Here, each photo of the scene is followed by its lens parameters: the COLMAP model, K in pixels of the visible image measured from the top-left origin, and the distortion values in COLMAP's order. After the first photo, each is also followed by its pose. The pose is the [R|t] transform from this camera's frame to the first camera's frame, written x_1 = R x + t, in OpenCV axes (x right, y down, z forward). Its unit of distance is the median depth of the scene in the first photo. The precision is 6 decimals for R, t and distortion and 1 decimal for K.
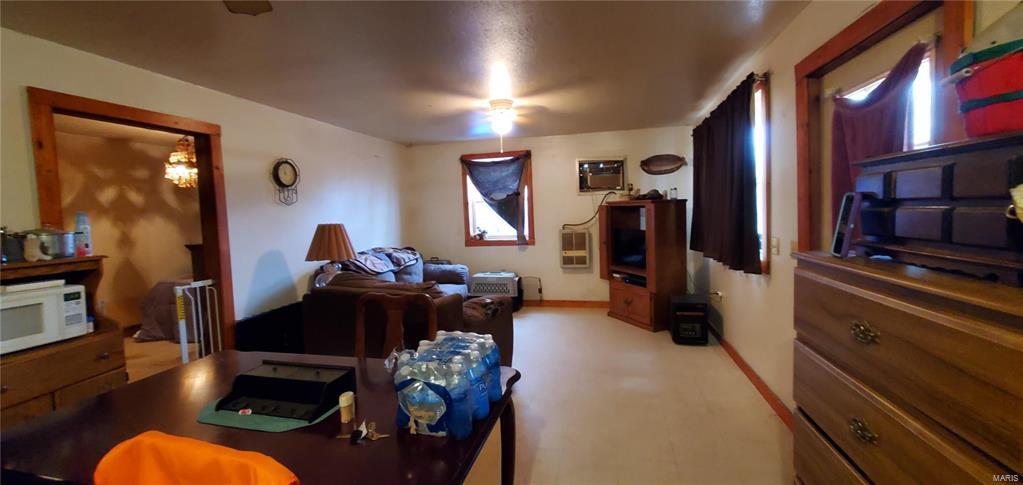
lens RADIAL K [[406.9, 0, 510.2], [0, 406.9, 238.1], [0, 0, 1]] dist [0.000768, 0.000168]
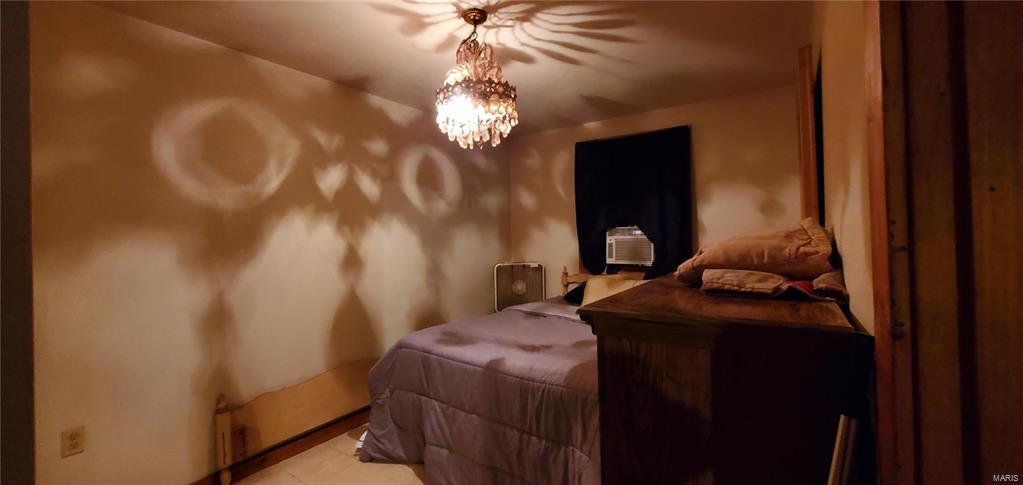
lens RADIAL K [[406.9, 0, 508.2], [0, 406.9, 236.5], [0, 0, 1]] dist [0.000768, 0.000168]
pose [[0.929608, 0.009166, -0.368437, -0.547201], [-0.029551, 0.998326, -0.049726, -0.004616], [0.367364, 0.057113, 0.928322, 0.565341]]
